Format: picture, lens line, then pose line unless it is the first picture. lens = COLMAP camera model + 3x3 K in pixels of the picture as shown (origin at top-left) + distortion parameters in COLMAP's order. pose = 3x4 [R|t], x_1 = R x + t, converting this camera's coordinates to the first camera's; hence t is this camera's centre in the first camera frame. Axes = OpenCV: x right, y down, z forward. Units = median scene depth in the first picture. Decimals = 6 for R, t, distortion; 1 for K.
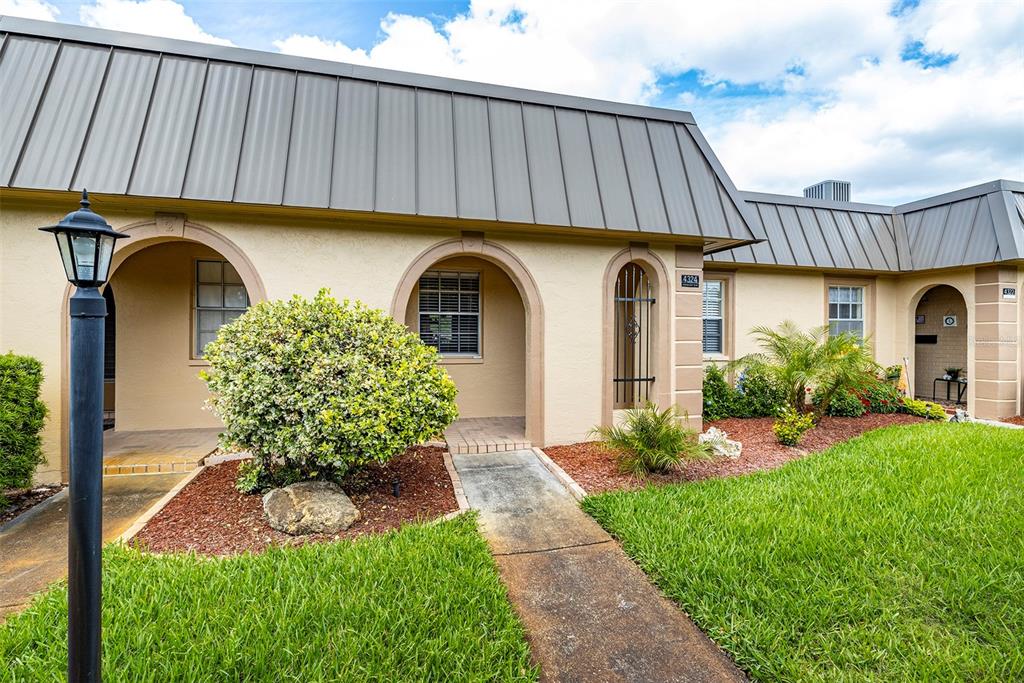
lens RADIAL K [[438.7, 0, 514.1], [0, 438.7, 338.6], [0, 0, 1]] dist [-0.004380, 0.000321]
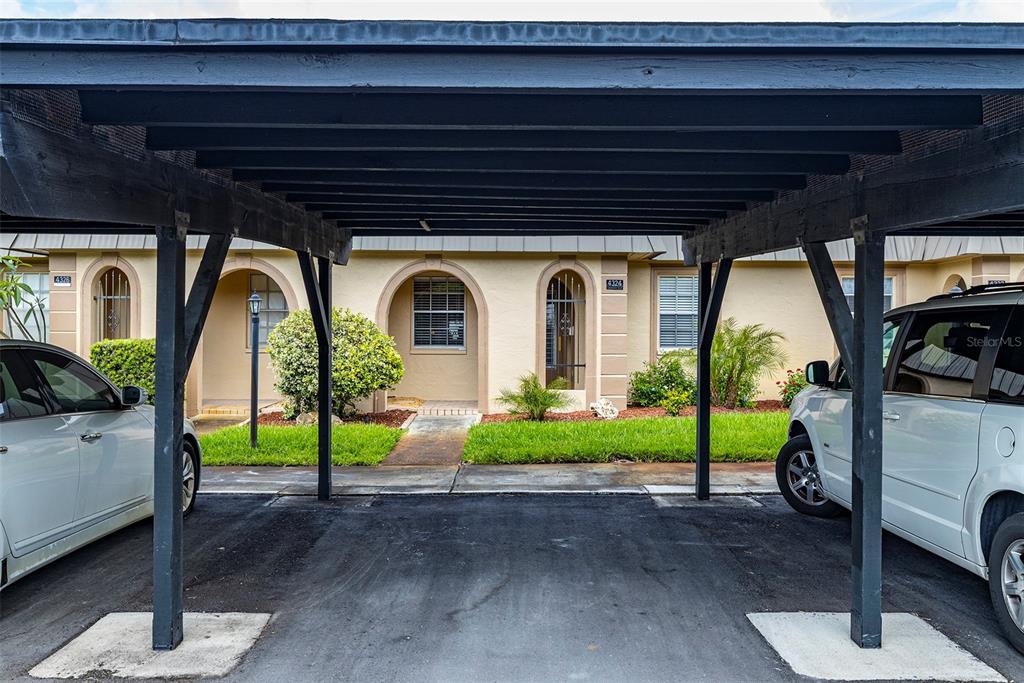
lens RADIAL K [[747.9, 0, 512.0], [0, 747.9, 341.5], [0, 0, 1]] dist [0.005760, 0.000722]
pose [[0.972671, 0.000814, -0.232188, 0.785657], [-0.000877, 1.000000, -0.000166, 0.034573], [0.232188, 0.000365, 0.972671, -1.399368]]
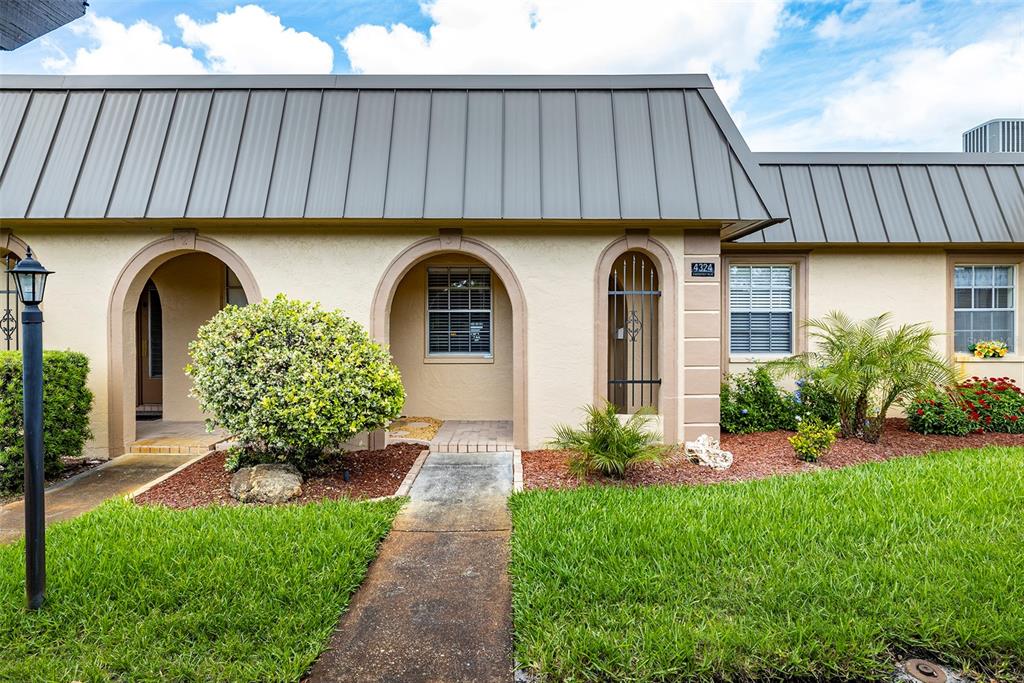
lens RADIAL K [[530.3, 0, 512.0], [0, 530.3, 341.5], [0, 0, 1]] dist [0.001835, -0.001331]
pose [[0.972003, -0.003509, -0.234944, 0.362975], [0.004894, 0.999974, 0.005312, 0.005502], [0.234919, -0.006313, 0.971994, -0.151099]]
